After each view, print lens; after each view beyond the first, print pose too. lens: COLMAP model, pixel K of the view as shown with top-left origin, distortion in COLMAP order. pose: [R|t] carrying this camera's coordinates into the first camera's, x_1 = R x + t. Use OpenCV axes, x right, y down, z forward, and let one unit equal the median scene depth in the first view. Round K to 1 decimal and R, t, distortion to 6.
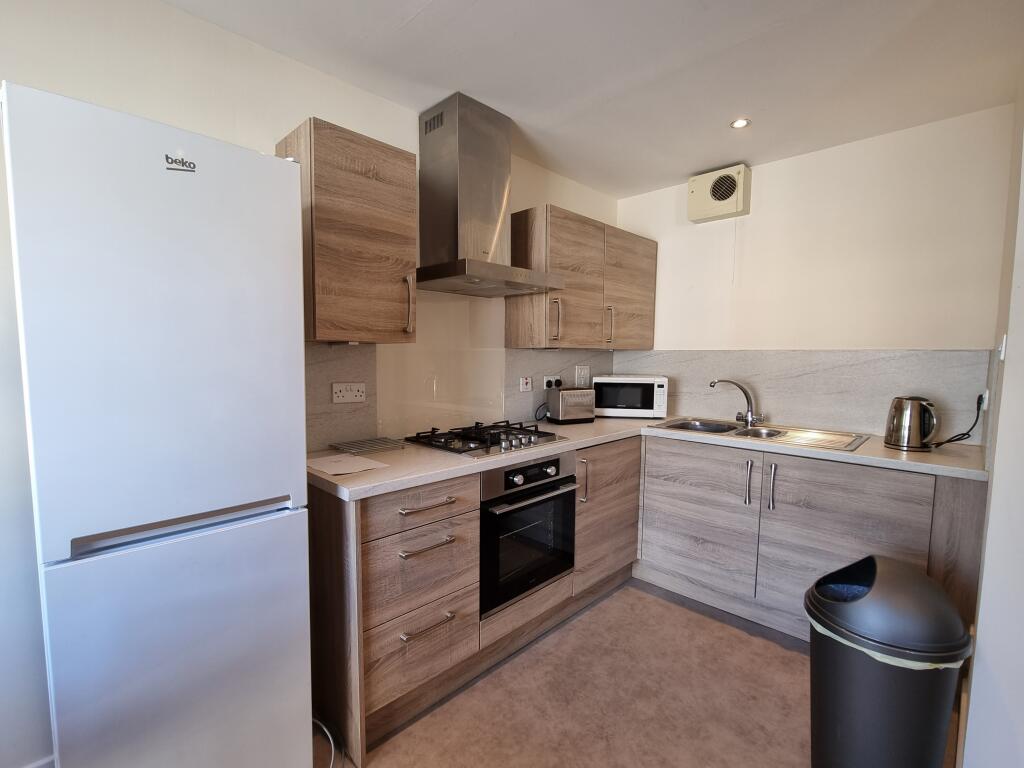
lens RADIAL K [[438.2, 0, 512.0], [0, 438.2, 384.0], [0, 0, 1]] dist [0.006011, 0.000301]
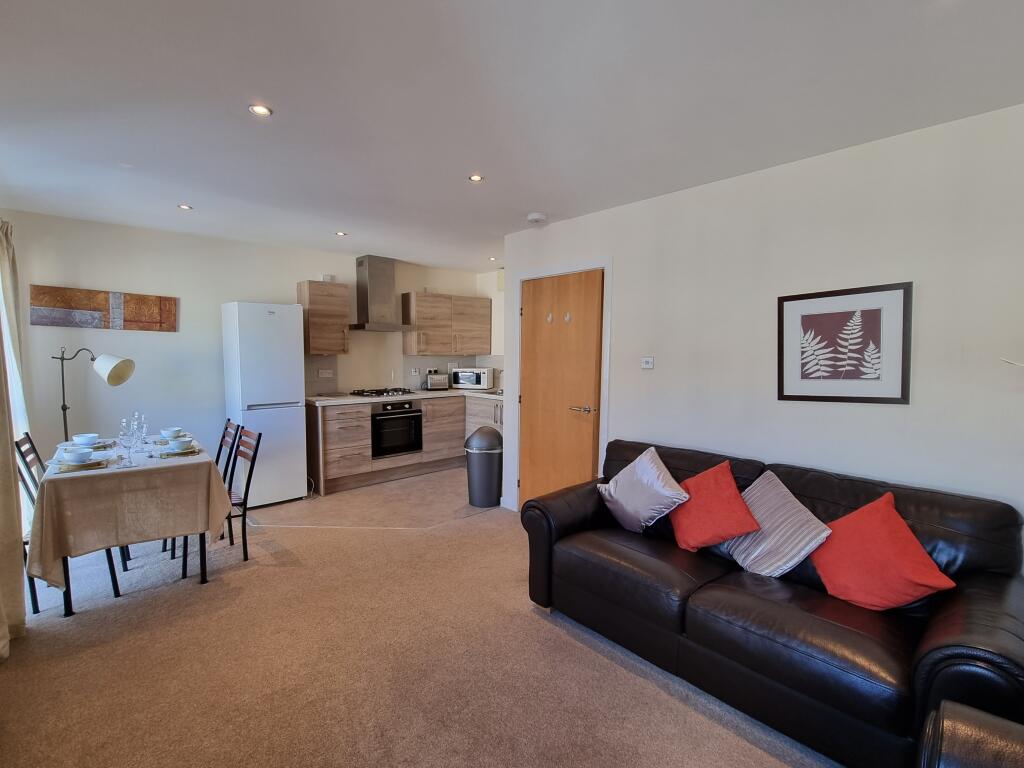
lens RADIAL K [[438.2, 0, 512.0], [0, 438.2, 384.0], [0, 0, 1]] dist [0.006011, 0.000301]
pose [[0.997969, 0.006100, -0.063404, 0.840889], [-0.005414, 0.999925, 0.010992, 0.044953], [0.063467, -0.010626, 0.997927, -1.422161]]
